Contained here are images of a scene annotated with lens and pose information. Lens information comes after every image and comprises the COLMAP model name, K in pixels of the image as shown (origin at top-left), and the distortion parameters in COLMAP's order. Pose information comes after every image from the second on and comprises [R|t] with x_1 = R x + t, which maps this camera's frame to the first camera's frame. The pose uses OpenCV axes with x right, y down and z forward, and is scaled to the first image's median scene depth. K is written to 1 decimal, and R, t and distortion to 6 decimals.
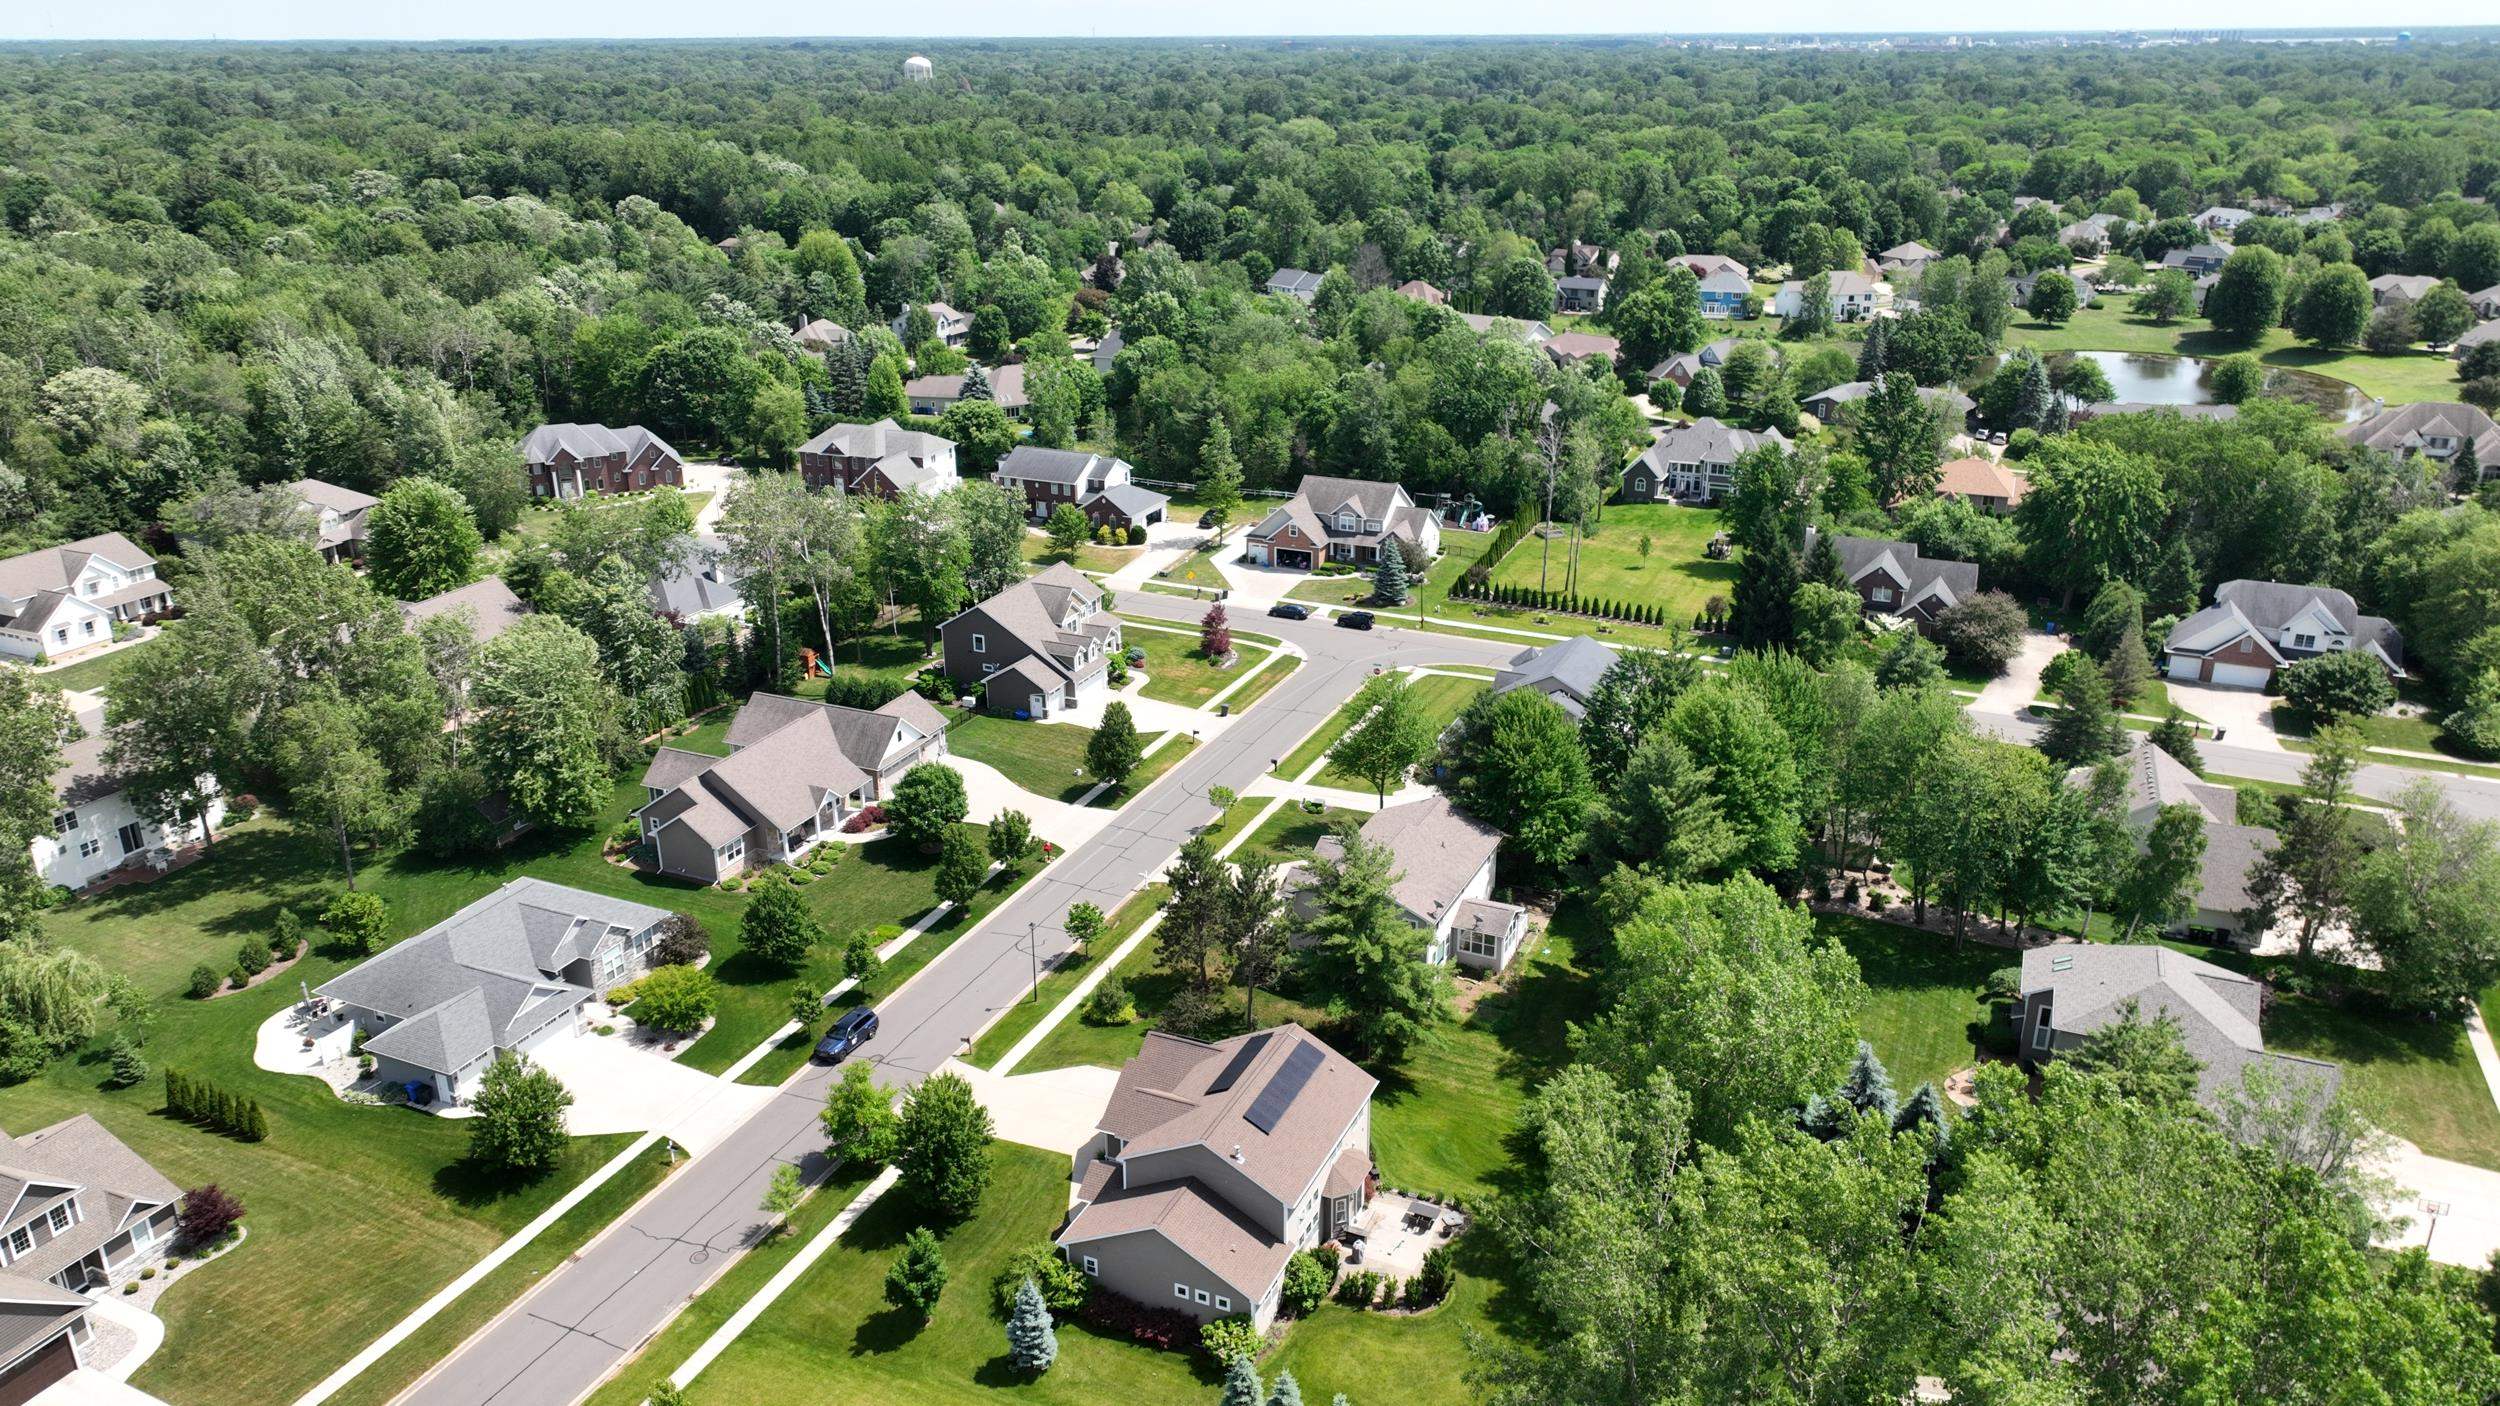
lens RADIAL K [[1754.6, 0, 1252.2], [0, 1754.6, 703.1], [0, 0, 1]] dist [0.004984, 0.002853]
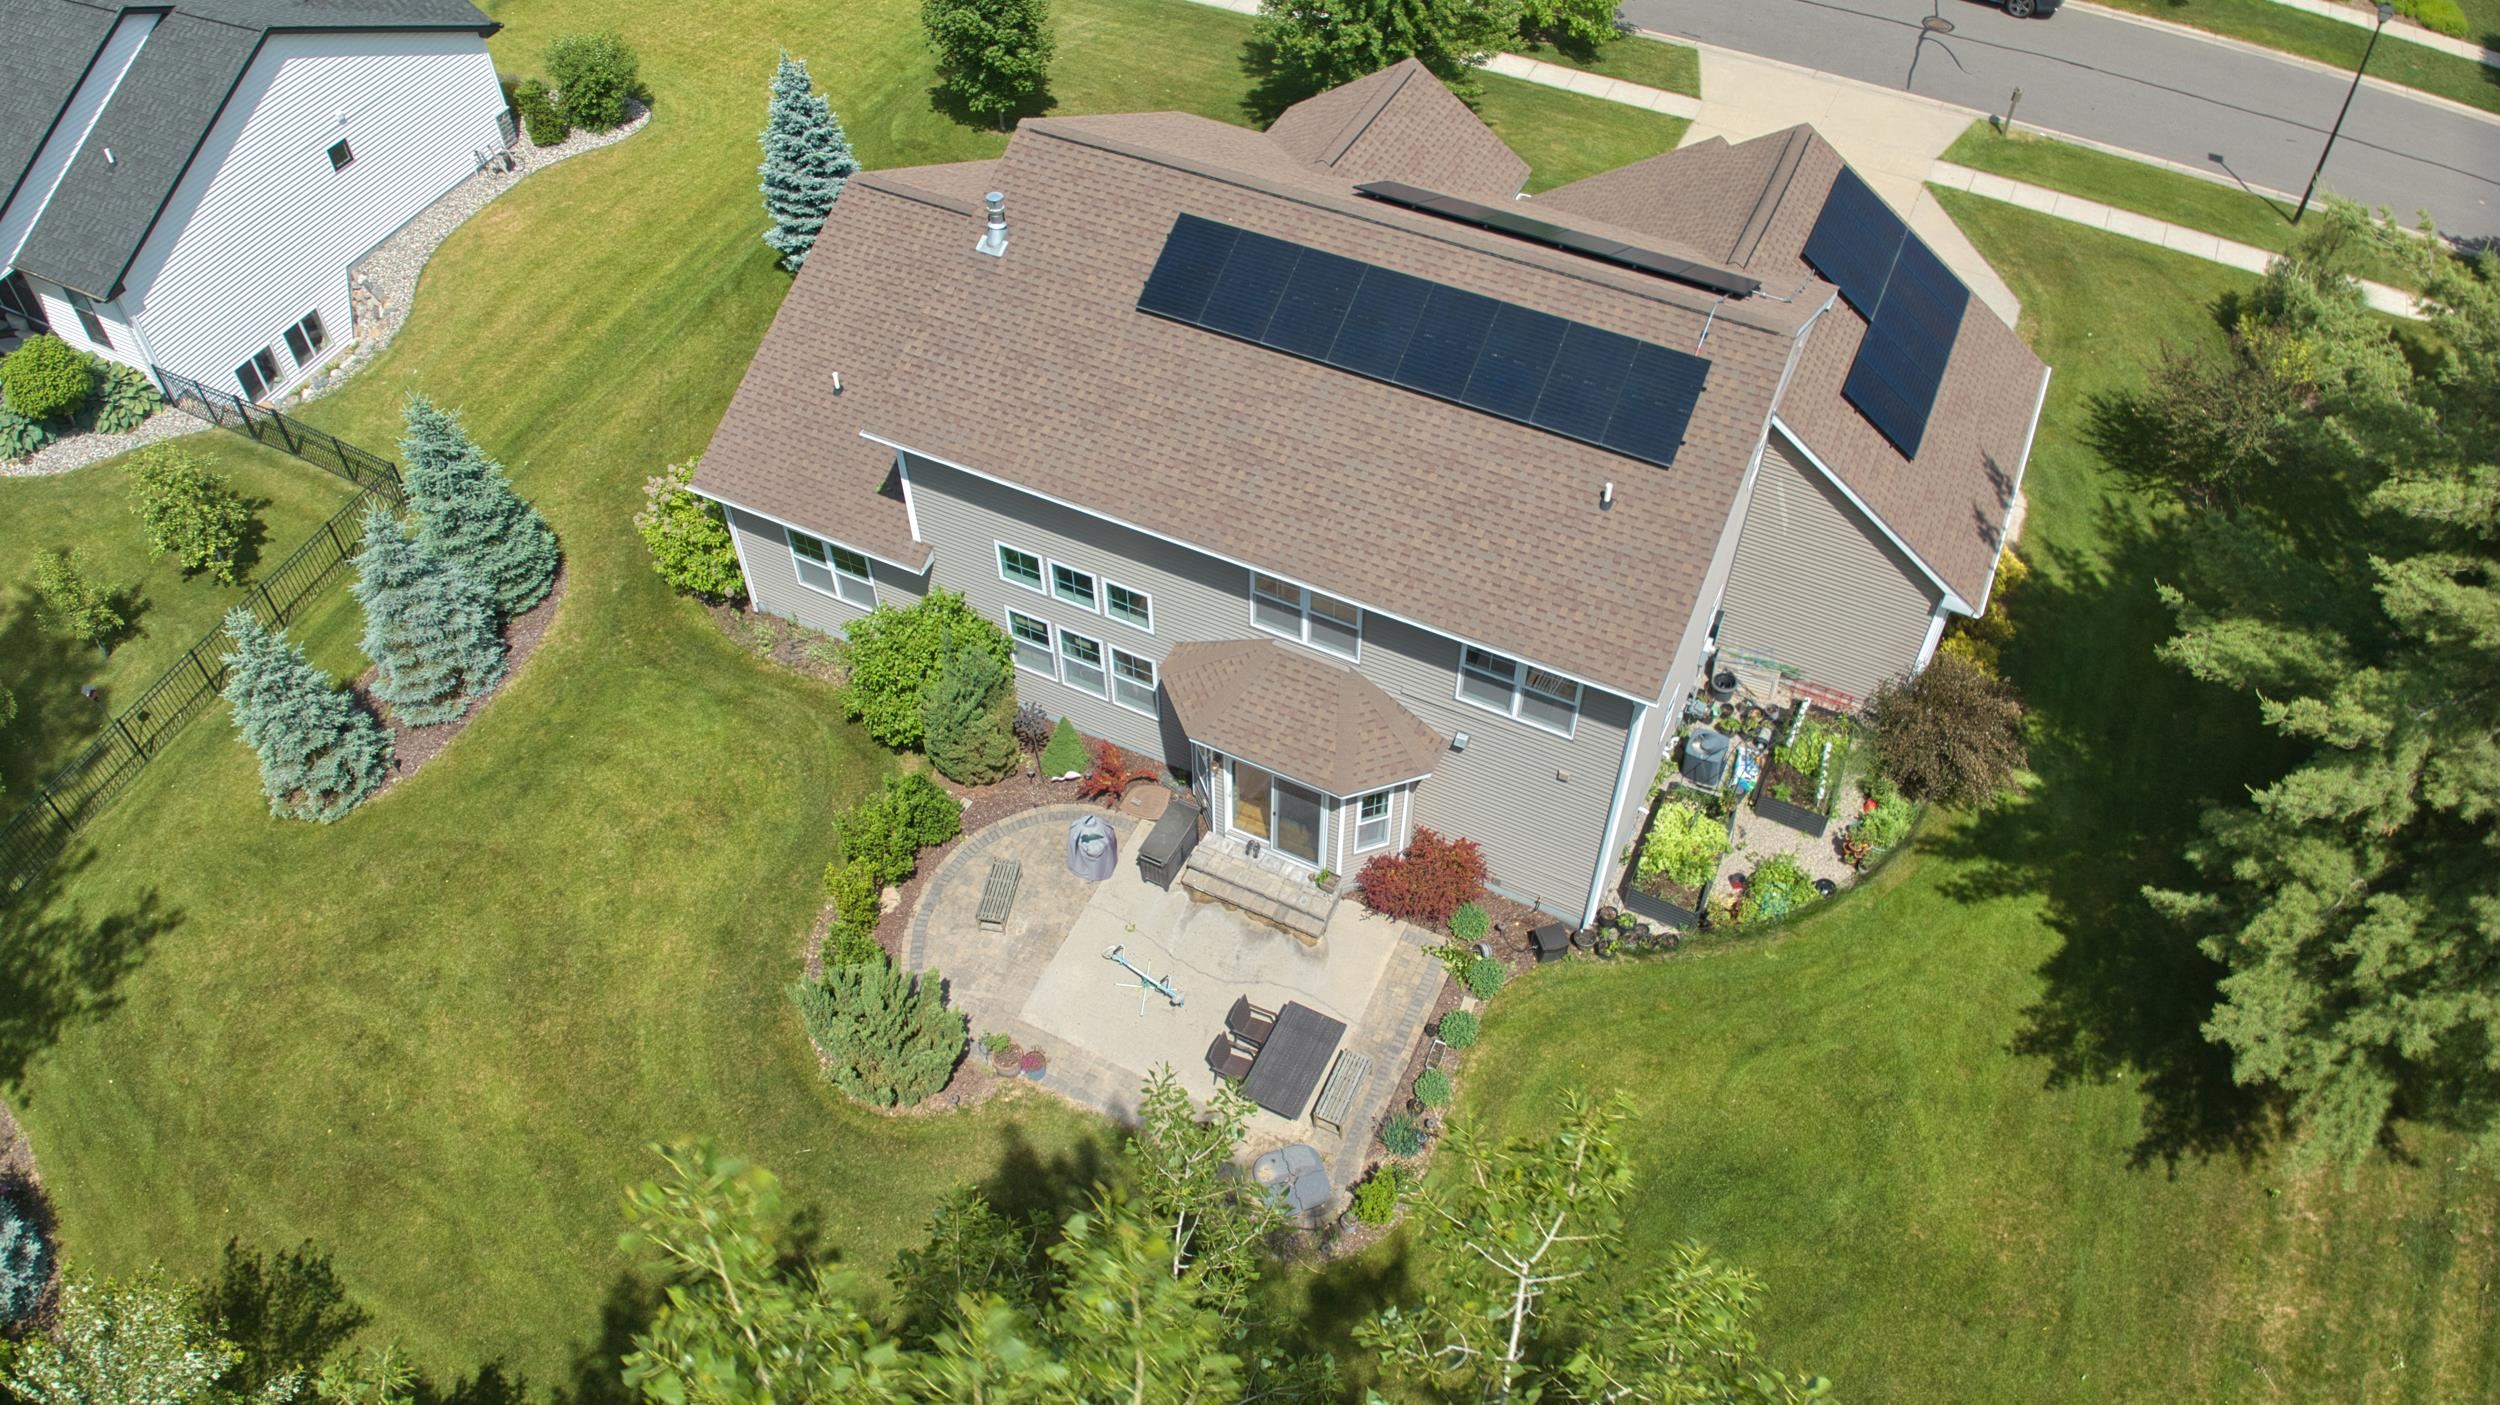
lens RADIAL K [[1758.5, 0, 1250.0], [0, 1758.5, 702.5], [0, 0, 1]] dist [-0.100297, -0.015595]
pose [[-0.037269, 0.758113, -0.651057, 0.167522], [-0.355572, 0.598811, 0.717631, 0.053057], [0.933906, 0.258243, 0.247246, 0.672861]]
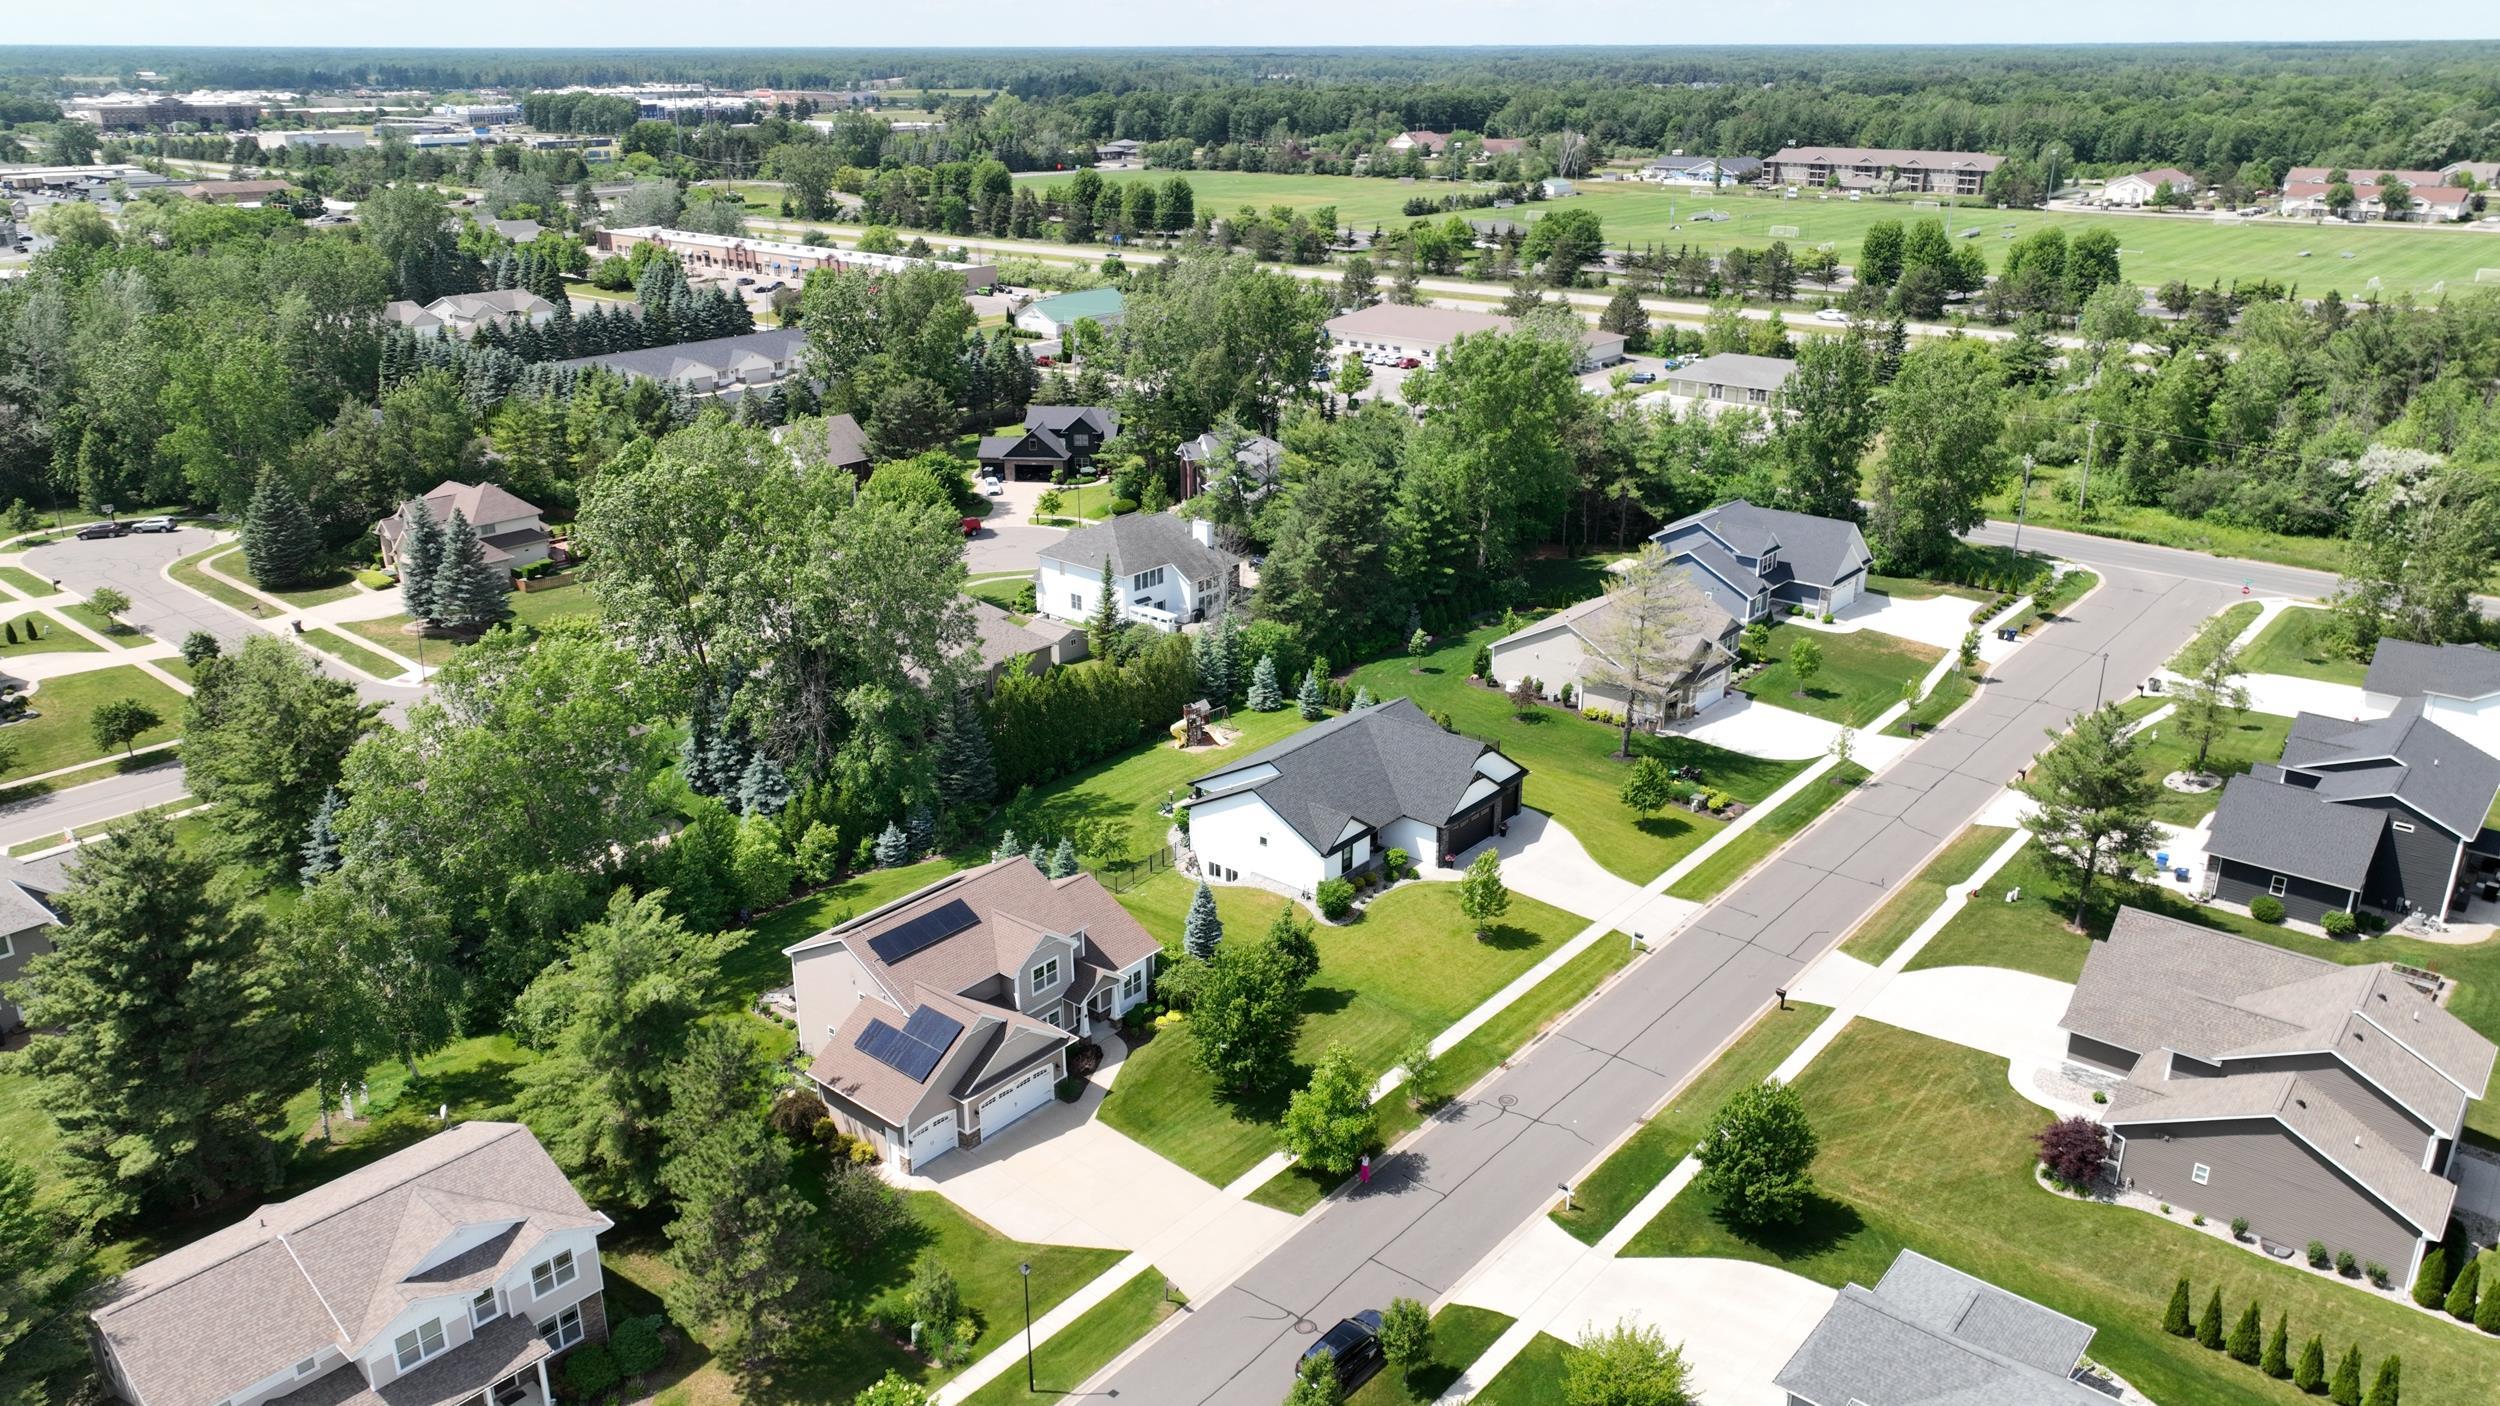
lens RADIAL K [[1754.6, 0, 1252.2], [0, 1754.6, 703.1], [0, 0, 1]] dist [0.004984, 0.002853]
pose [[-0.961781, -0.090588, 0.258403, -0.295276], [0.104298, 0.751357, 0.651601, -0.344142], [-0.253180, 0.653648, -0.713193, 1.137525]]
